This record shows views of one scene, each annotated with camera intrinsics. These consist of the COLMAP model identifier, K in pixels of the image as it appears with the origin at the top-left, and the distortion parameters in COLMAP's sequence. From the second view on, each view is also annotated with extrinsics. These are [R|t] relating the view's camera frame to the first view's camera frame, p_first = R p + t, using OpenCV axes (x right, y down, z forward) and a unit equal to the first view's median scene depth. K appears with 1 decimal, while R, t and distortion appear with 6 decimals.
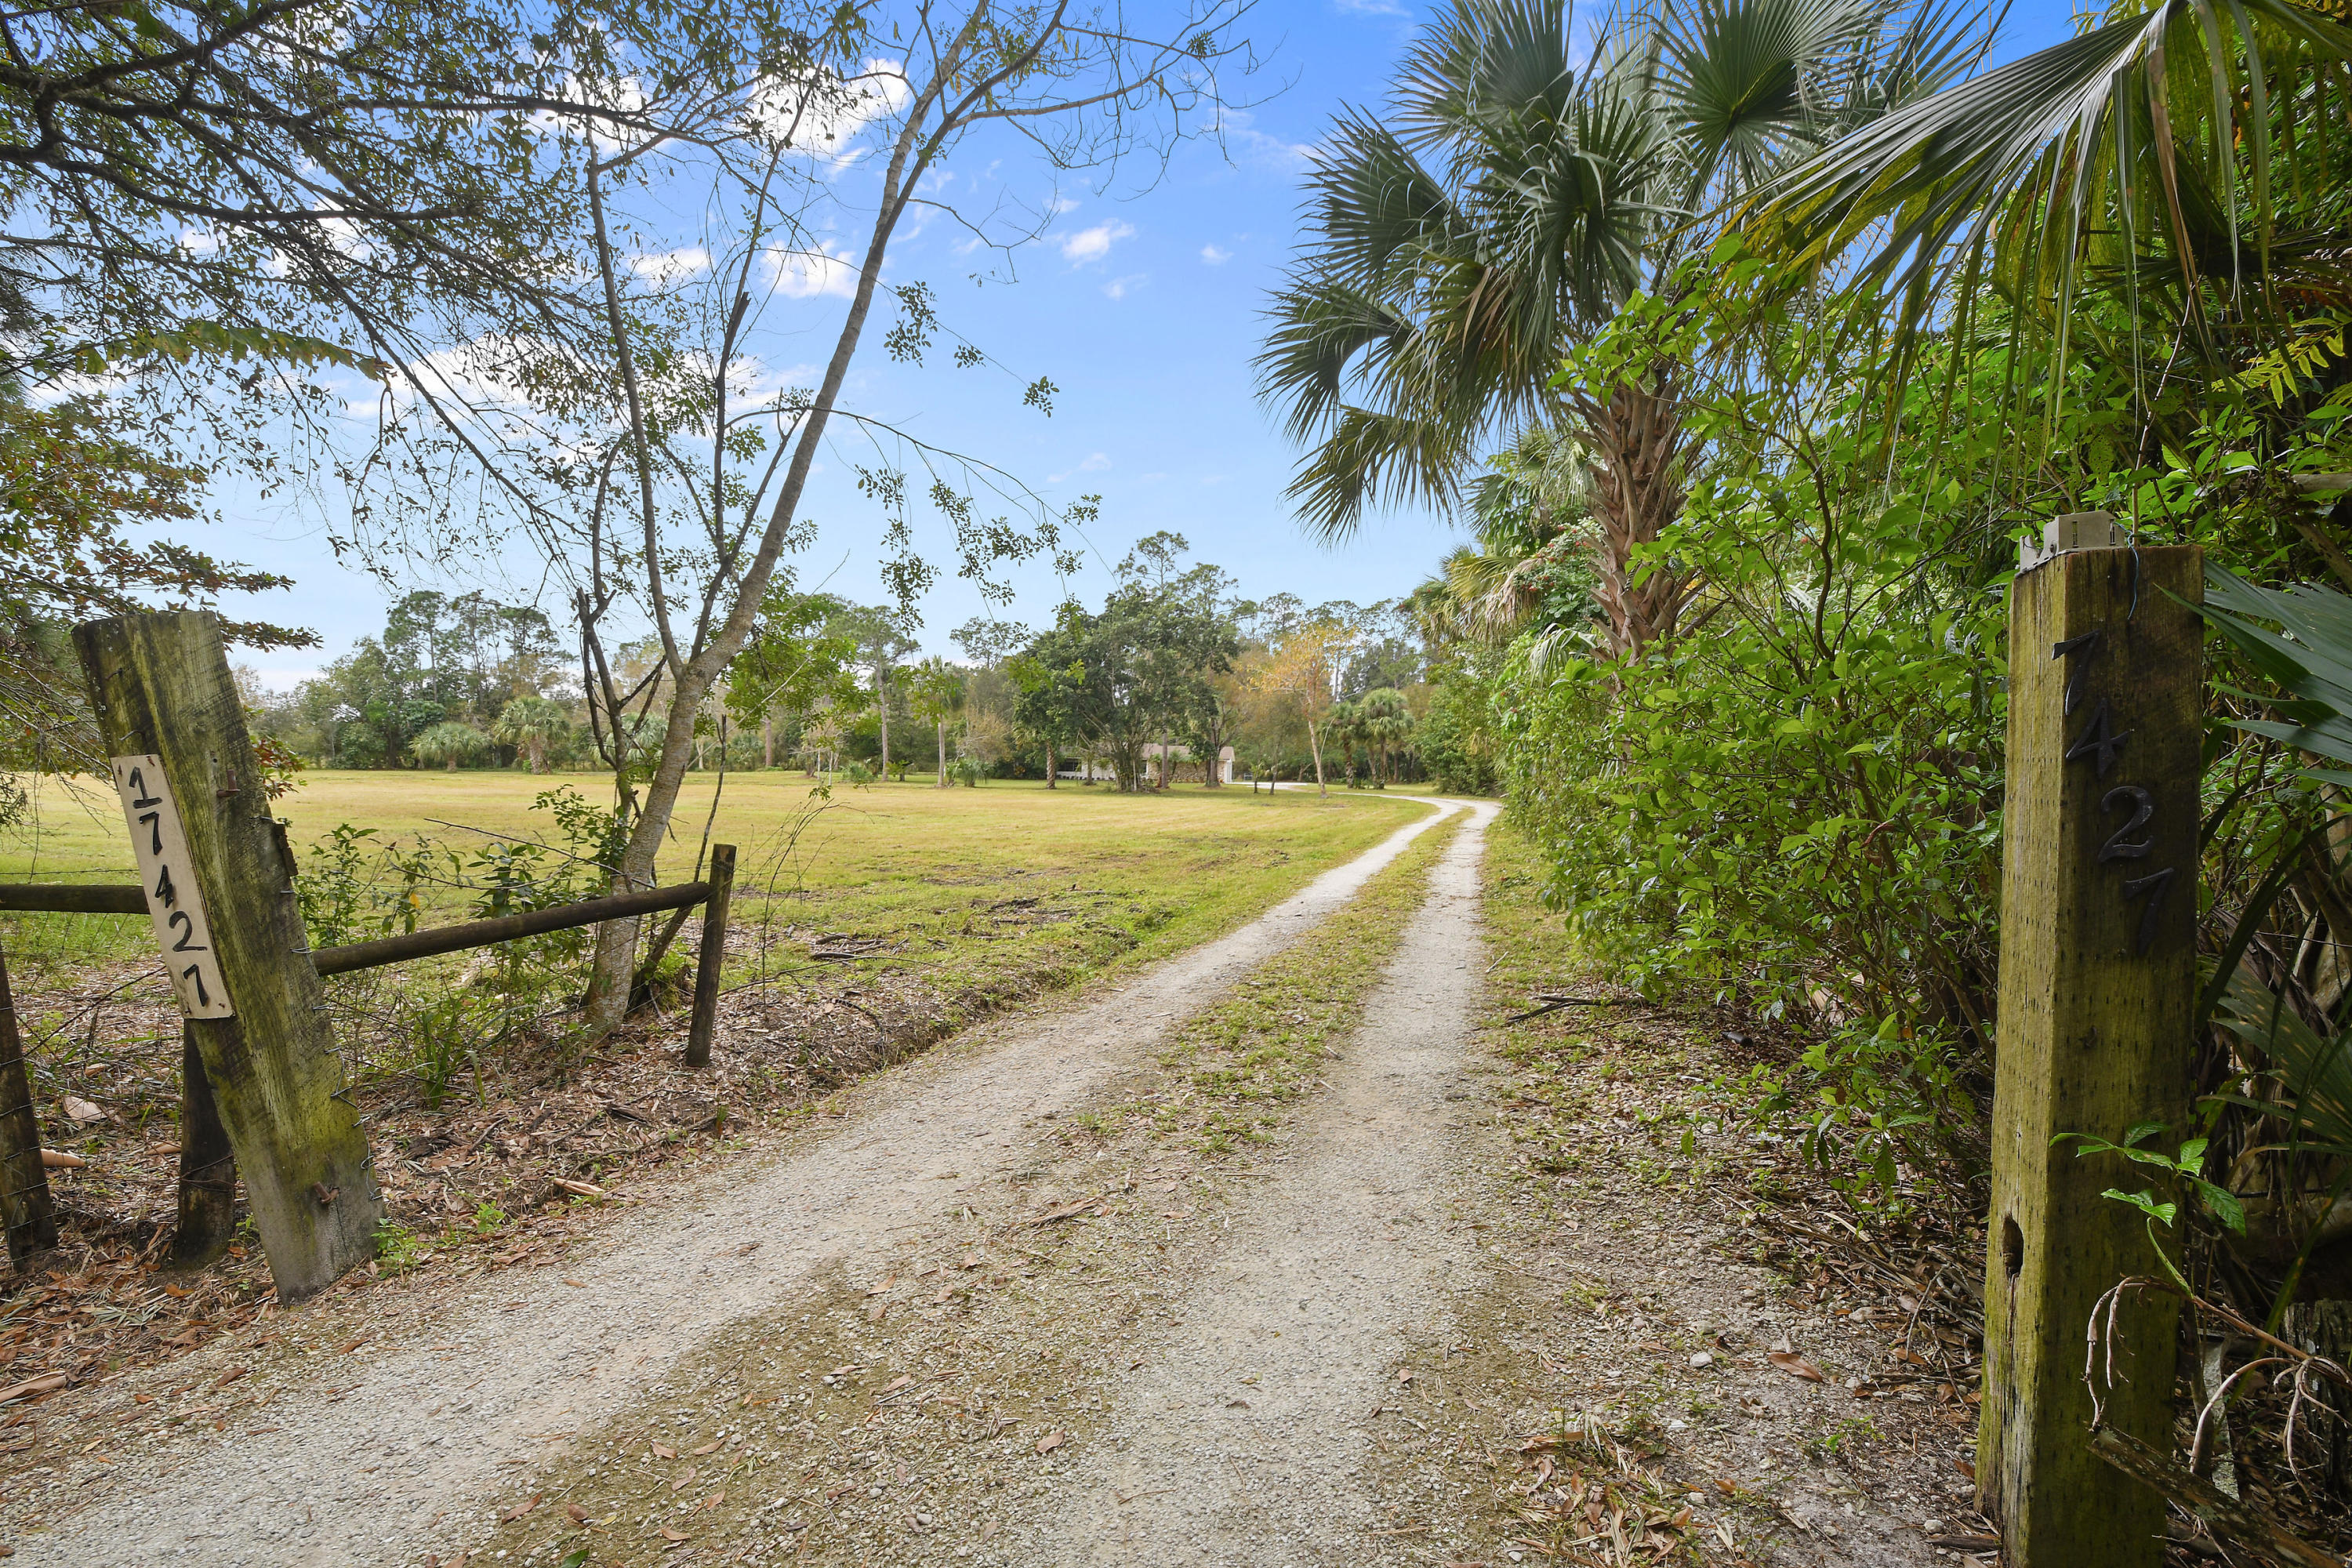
lens RADIAL K [[1011.6, 0, 1165.4], [0, 1011.6, 807.9], [0, 0, 1]] dist [0.020330, -0.029862]
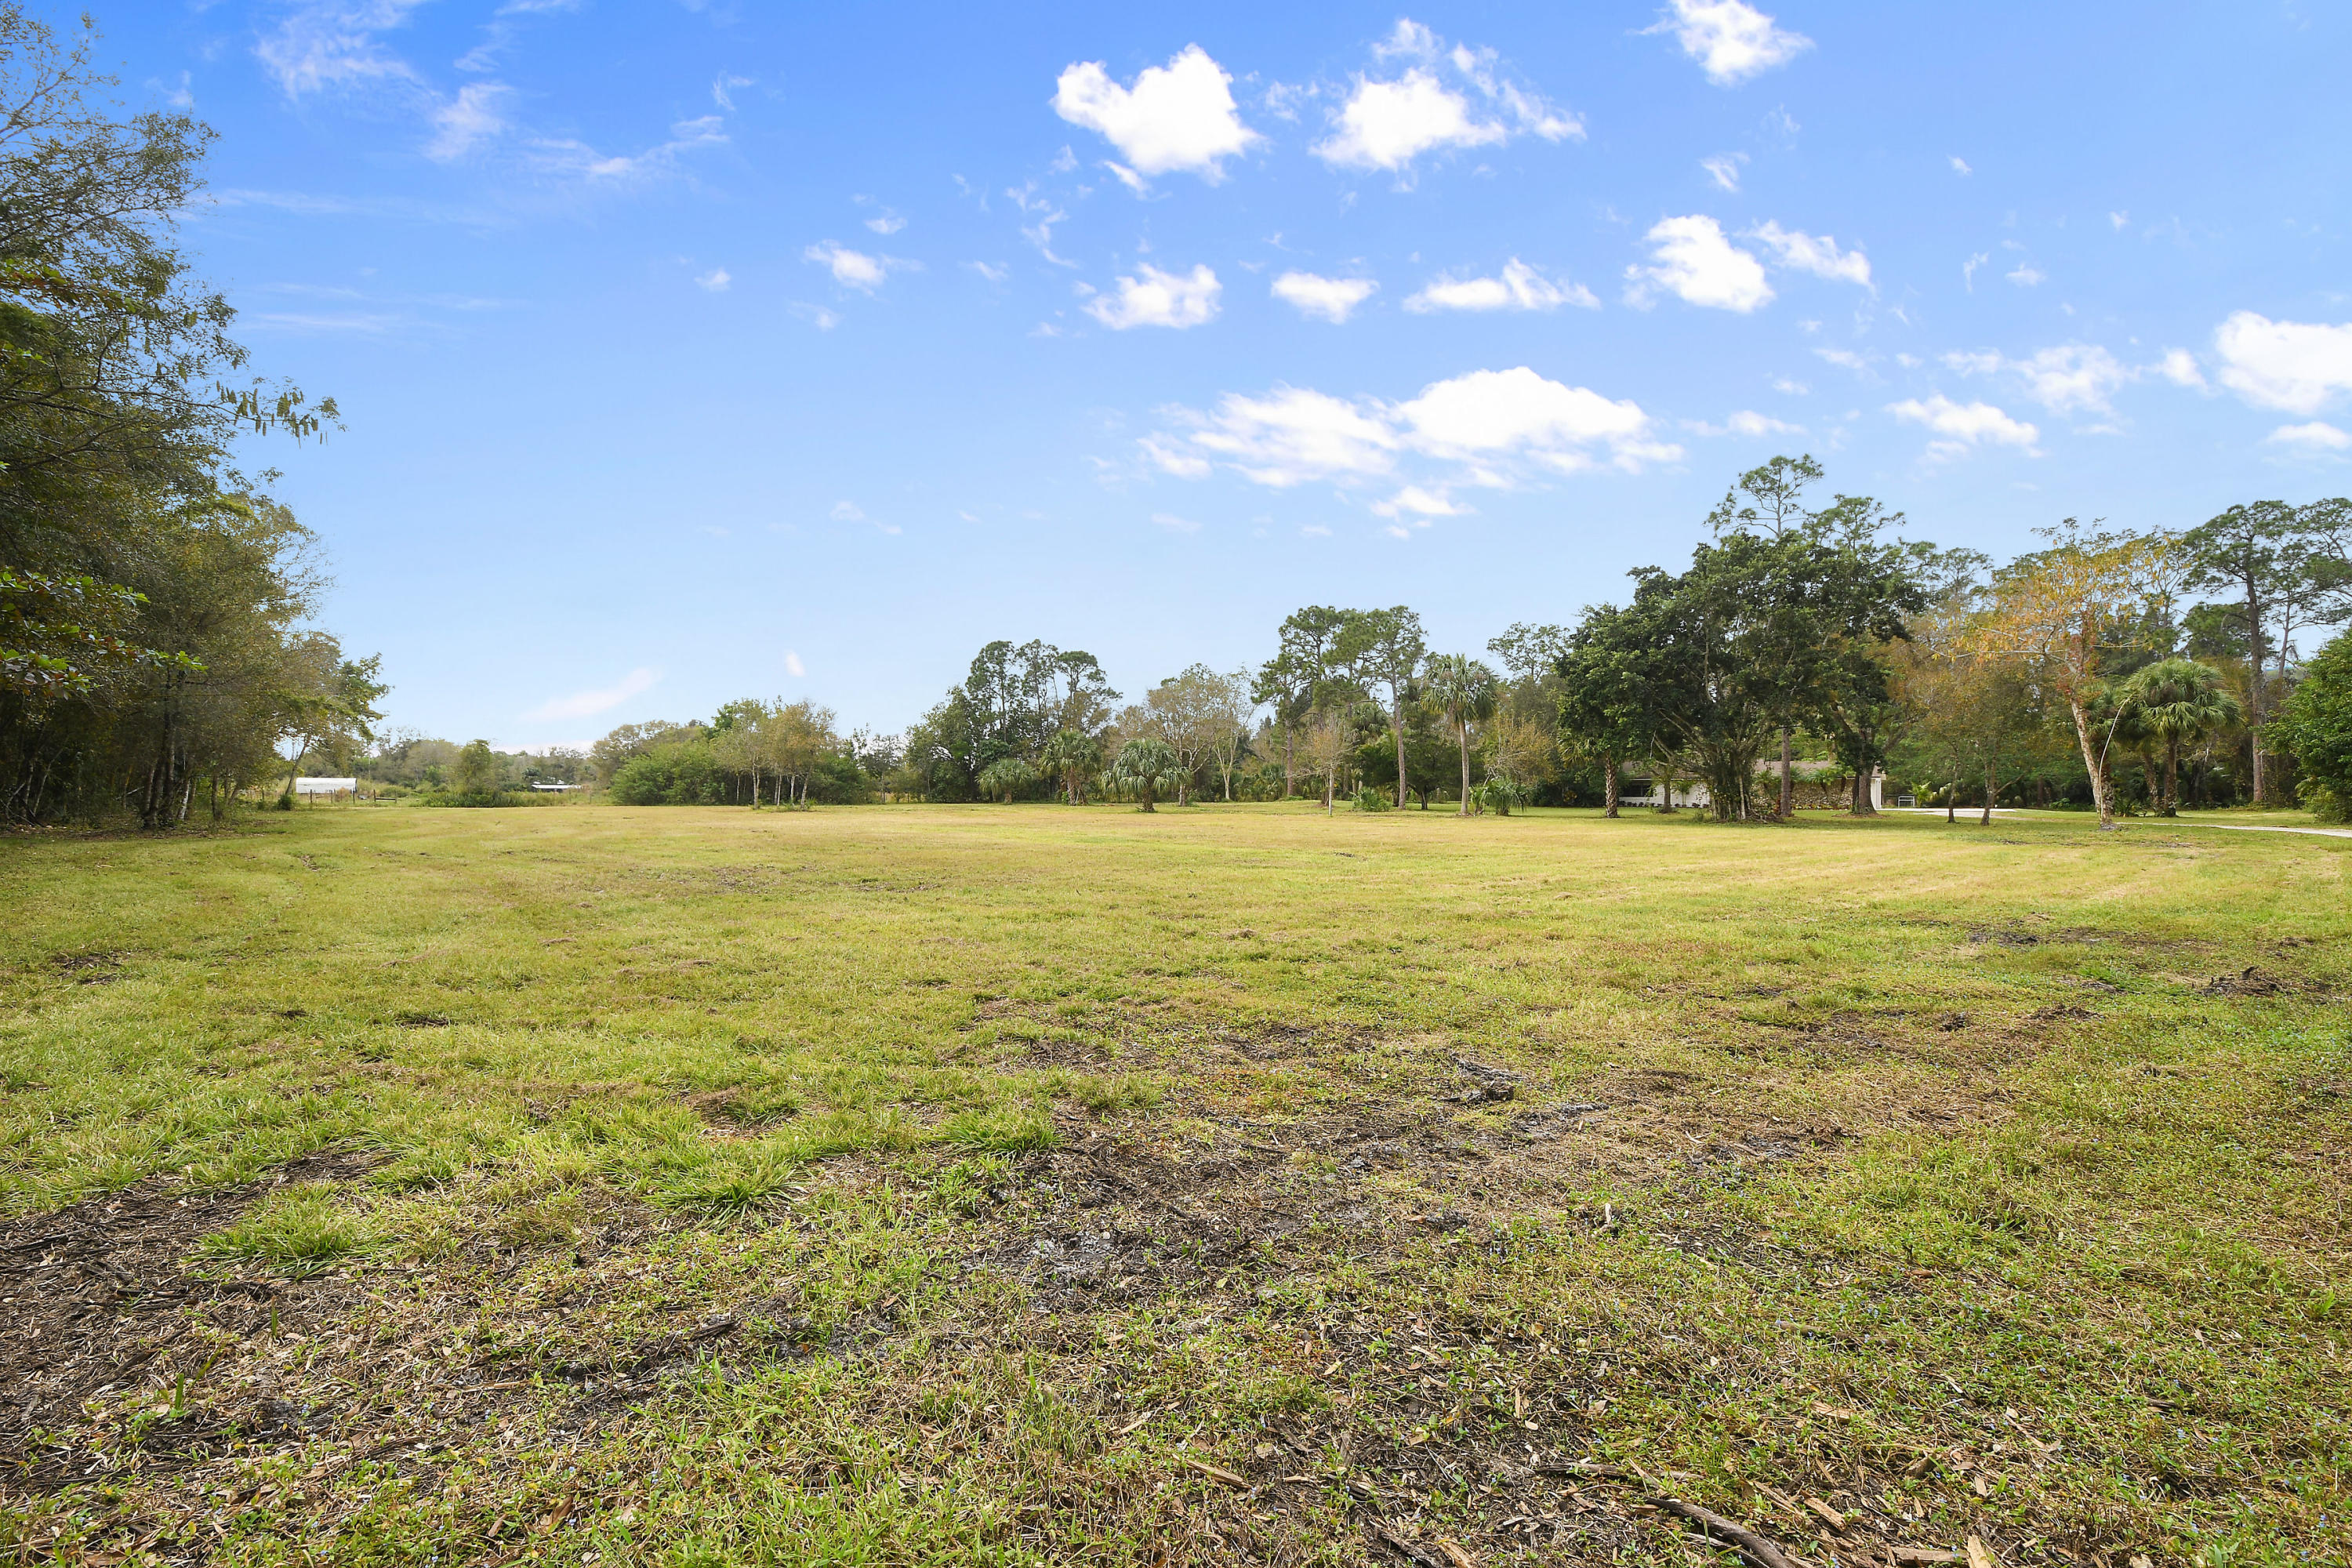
lens RADIAL K [[1011.6, 0, 1165.4], [0, 1011.6, 807.9], [0, 0, 1]] dist [0.020330, -0.029862]
pose [[0.864274, -0.008038, -0.502956, -0.017167], [-0.008117, 0.999519, -0.029921, -0.000411], [0.502955, 0.029942, 0.863794, 0.150682]]
